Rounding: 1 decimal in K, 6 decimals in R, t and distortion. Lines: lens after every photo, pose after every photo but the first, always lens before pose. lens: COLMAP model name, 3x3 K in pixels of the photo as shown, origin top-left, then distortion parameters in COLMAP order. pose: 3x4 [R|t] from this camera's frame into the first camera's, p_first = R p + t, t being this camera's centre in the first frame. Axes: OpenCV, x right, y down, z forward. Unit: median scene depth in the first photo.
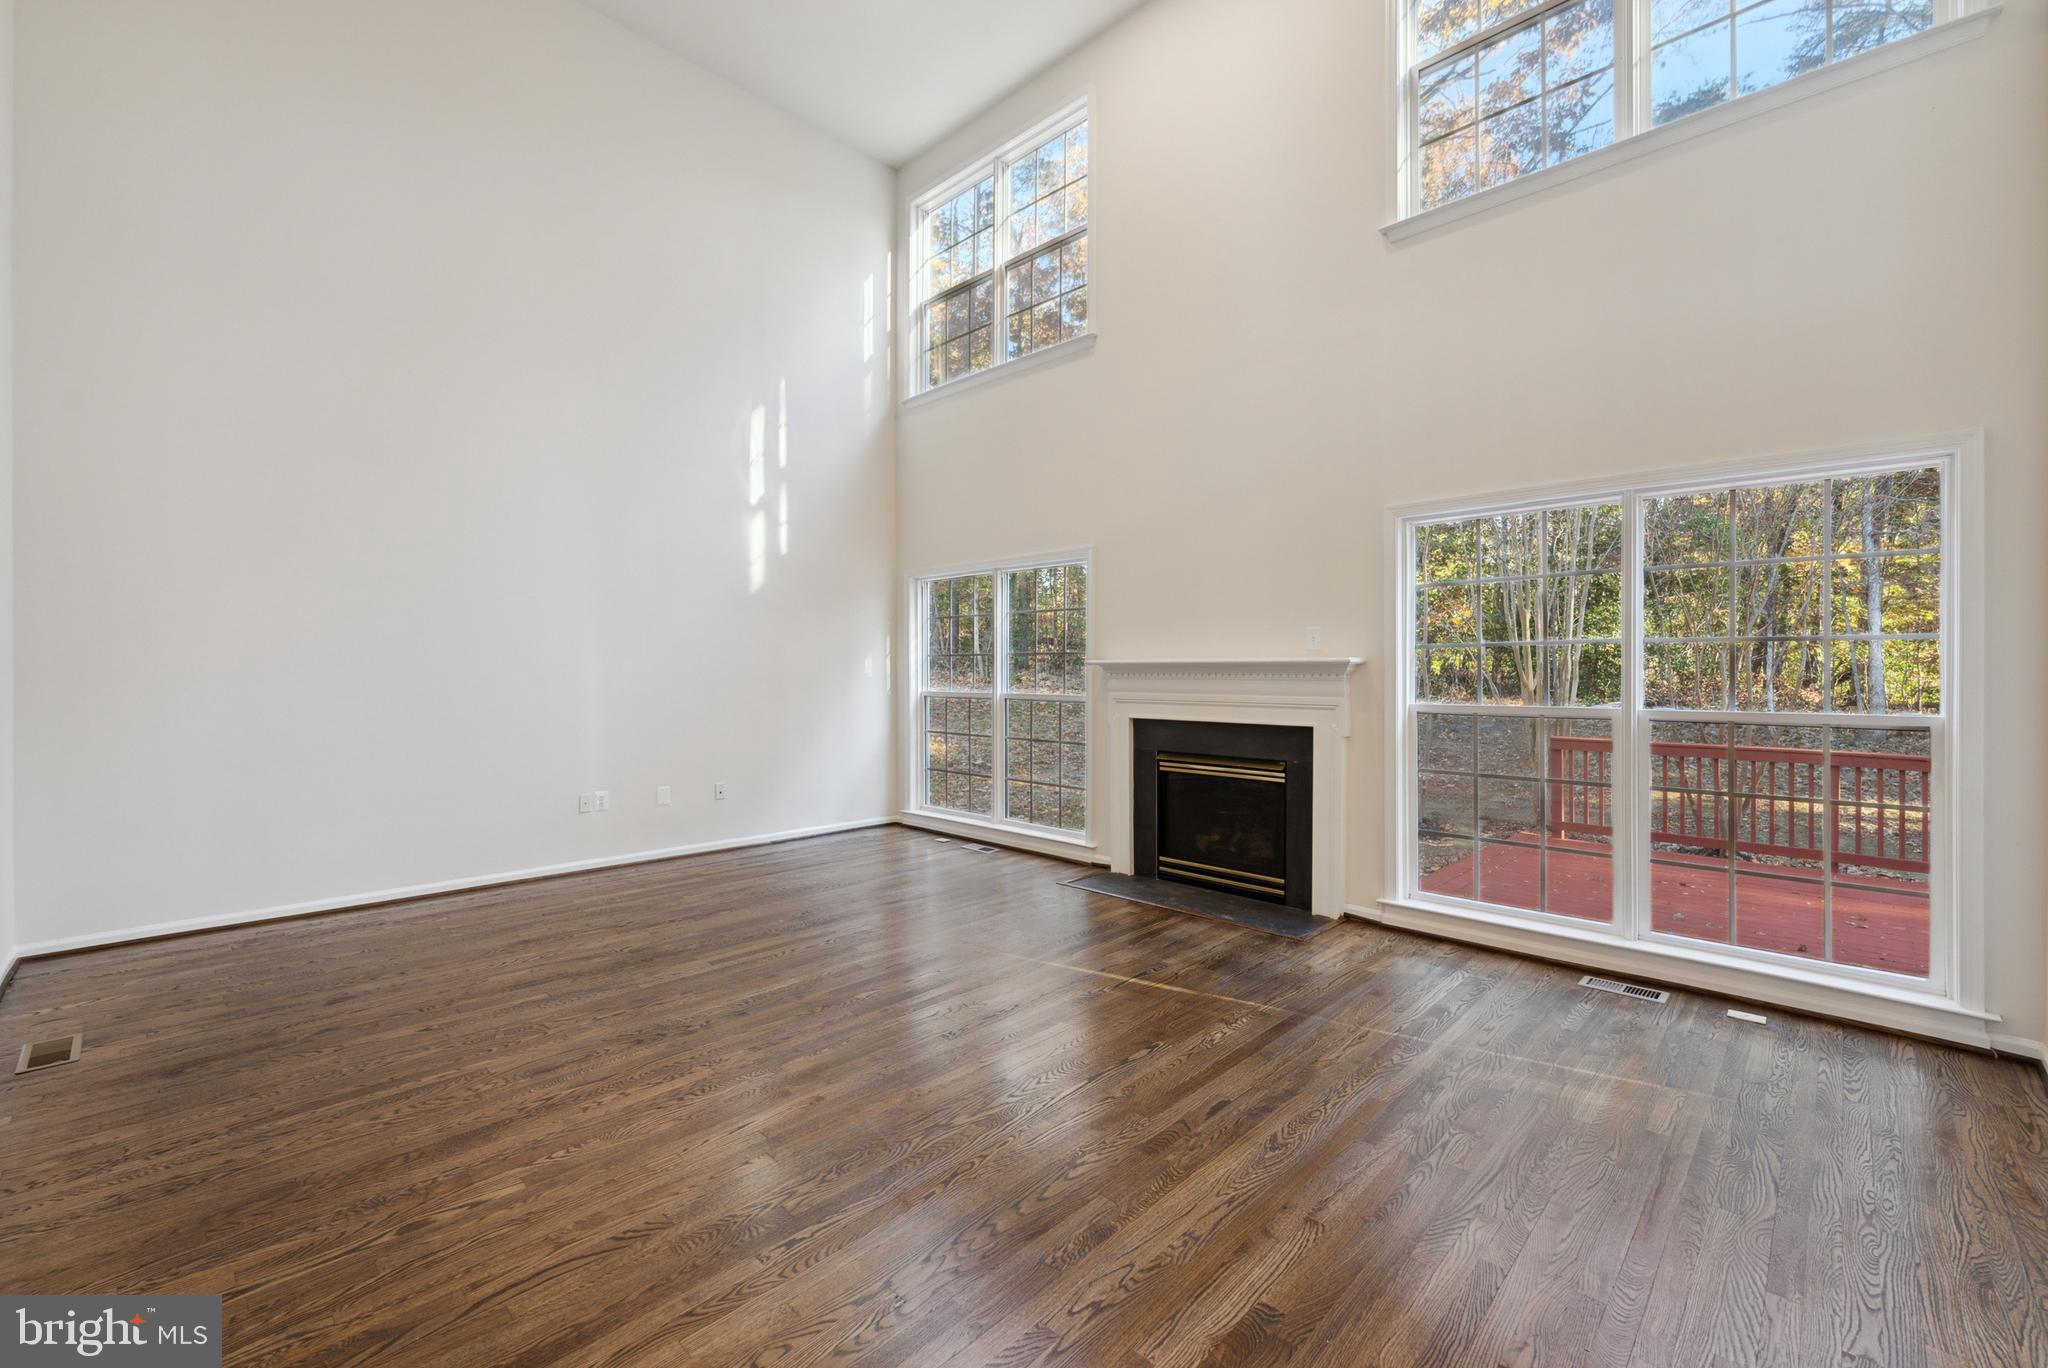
lens RADIAL K [[841.4, 0, 1021.3], [0, 841.4, 674.2], [0, 0, 1]] dist [0.002861, -0.000473]
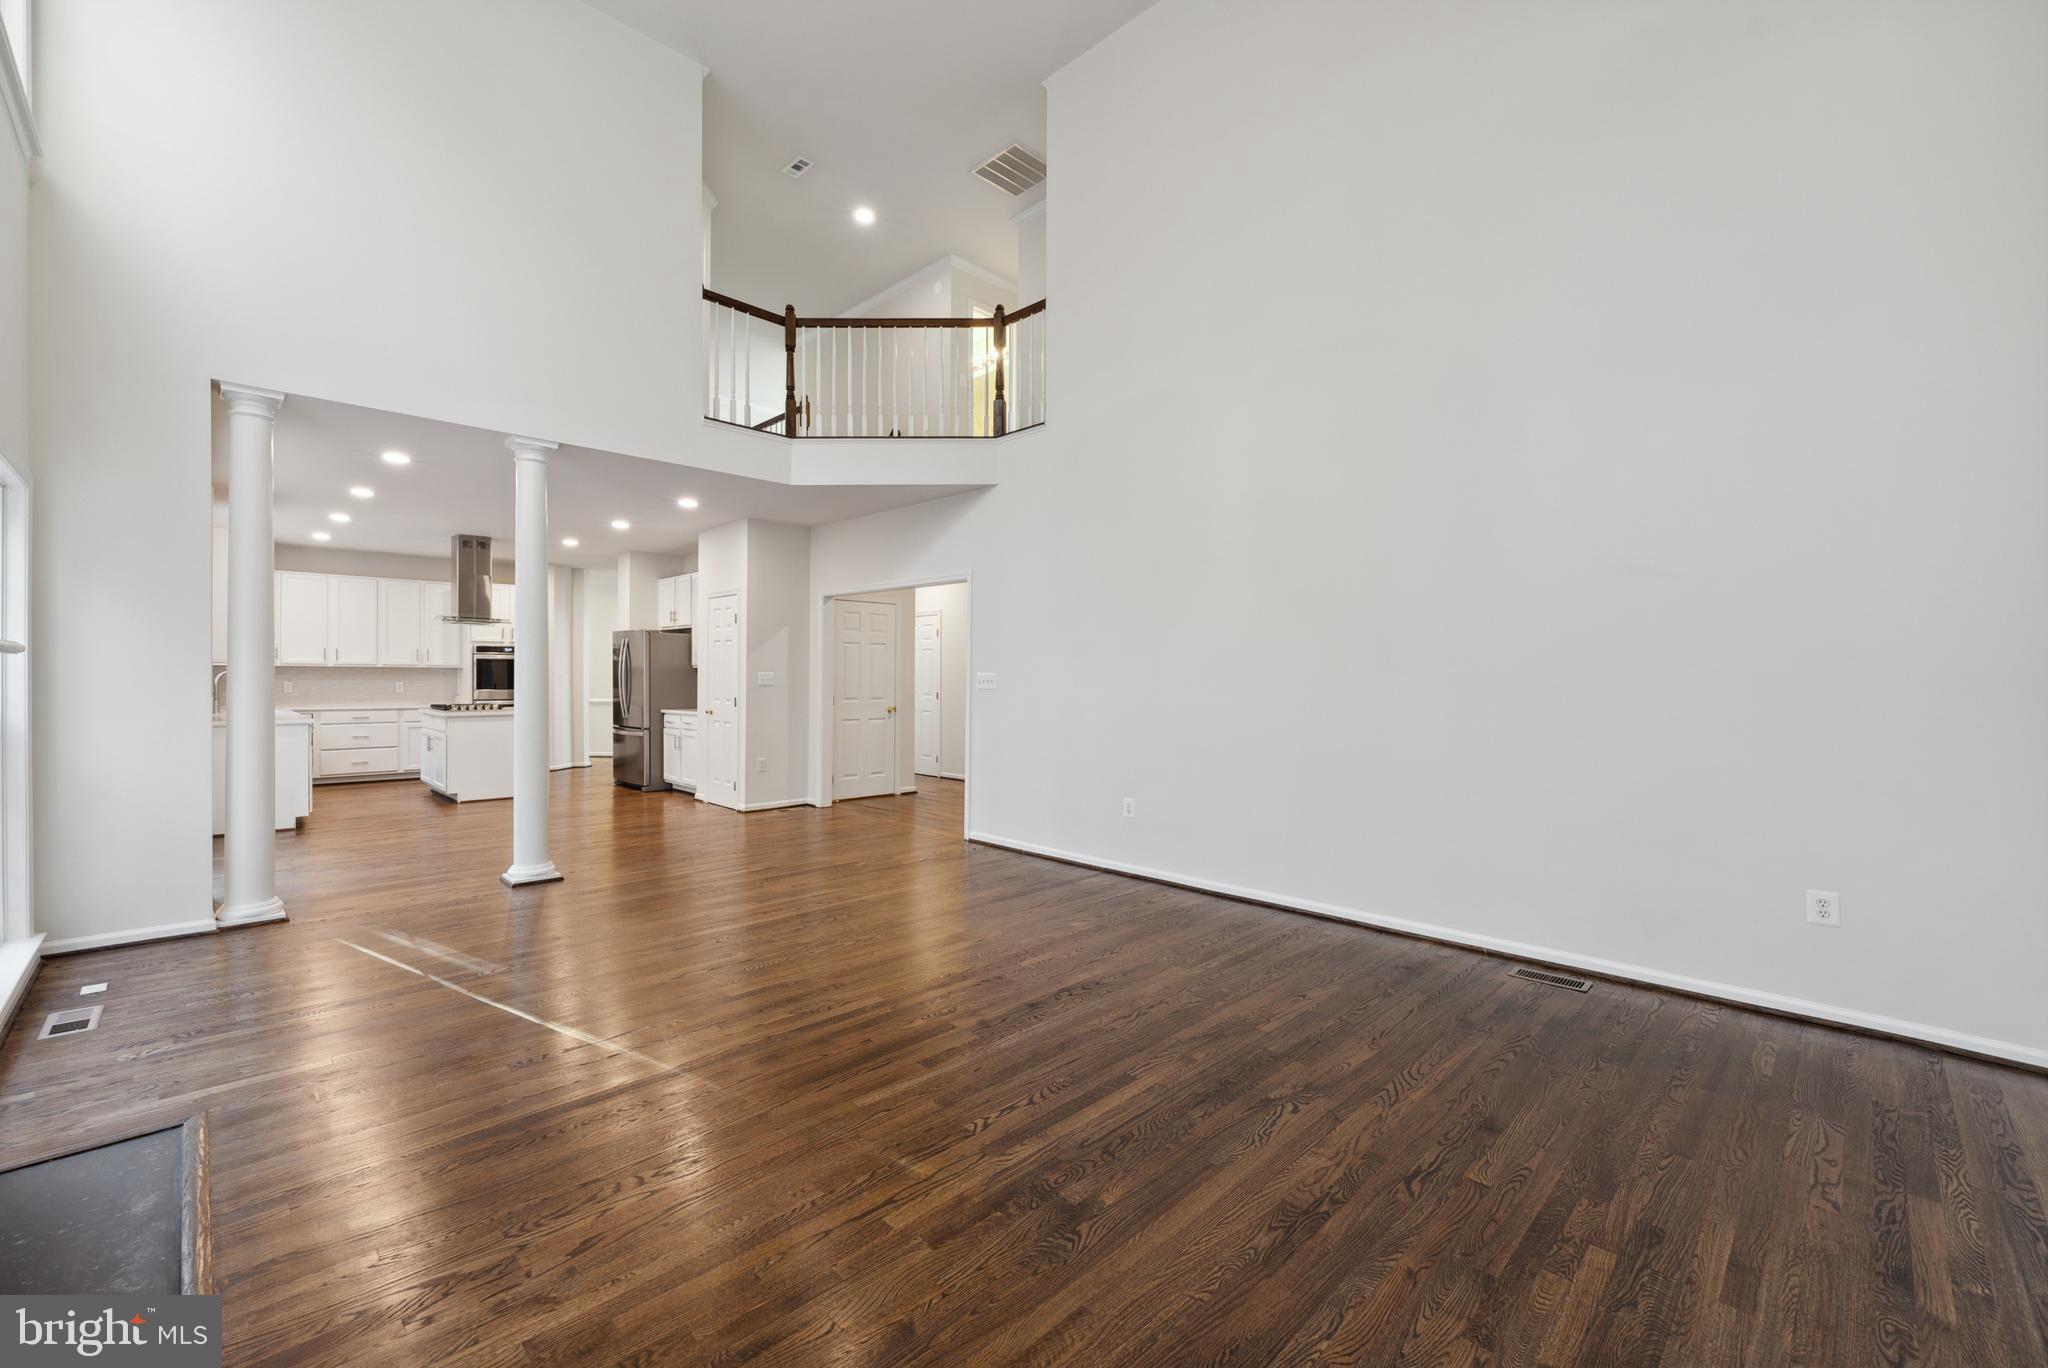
lens RADIAL K [[841.4, 0, 1026.9], [0, 841.4, 683.8], [0, 0, 1]] dist [0.002861, -0.000473]
pose [[-0.999822, -0.005373, 0.018102, -0.282576], [-0.005214, 0.999948, 0.008816, -0.000889], [-0.018149, 0.008720, -0.999797, 1.671811]]
